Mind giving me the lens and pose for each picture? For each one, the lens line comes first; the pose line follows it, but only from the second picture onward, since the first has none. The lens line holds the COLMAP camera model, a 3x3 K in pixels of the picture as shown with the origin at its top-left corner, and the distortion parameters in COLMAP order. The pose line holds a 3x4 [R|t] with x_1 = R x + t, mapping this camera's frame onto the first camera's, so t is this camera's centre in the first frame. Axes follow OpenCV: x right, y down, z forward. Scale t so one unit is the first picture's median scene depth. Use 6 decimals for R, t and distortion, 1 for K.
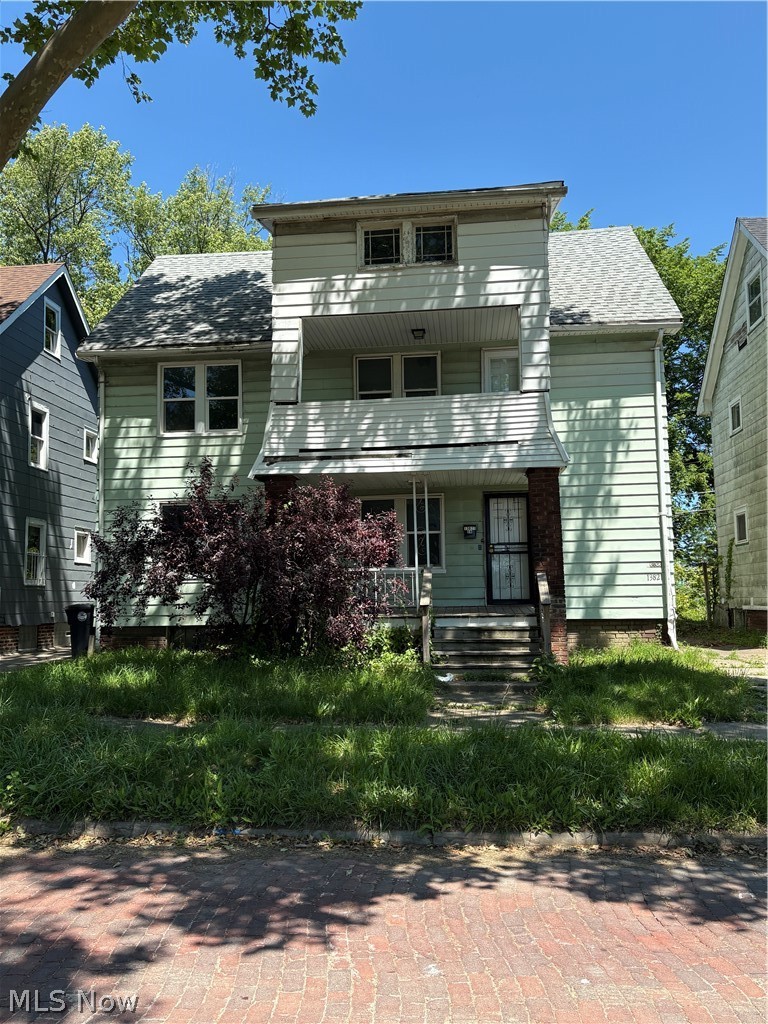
lens RADIAL K [[829.8, 0, 382.5], [0, 829.8, 512.3], [0, 0, 1]] dist [-0.069356, -0.001211]
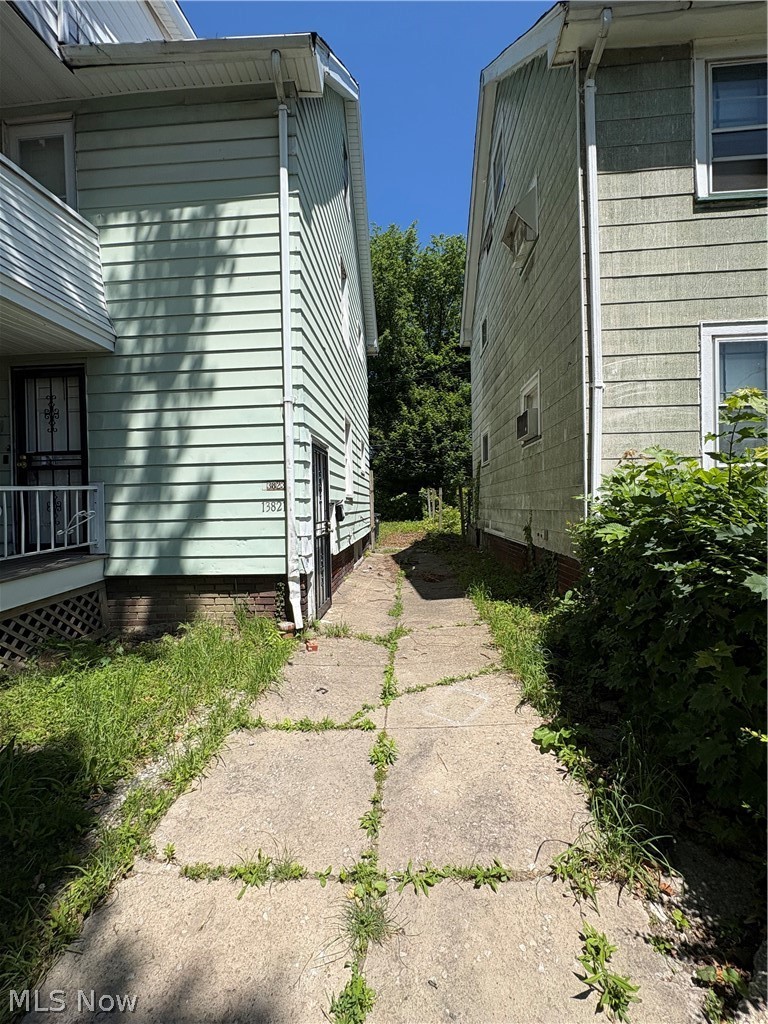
lens RADIAL K [[414.1, 0, 384.7], [0, 414.1, 511.0], [0, 0, 1]] dist [0.004078, 0.001121]
pose [[0.998361, -0.009454, 0.056447, 0.390564], [0.002751, 0.993050, 0.117662, 0.045700], [-0.057167, -0.117314, 0.991448, 0.683172]]
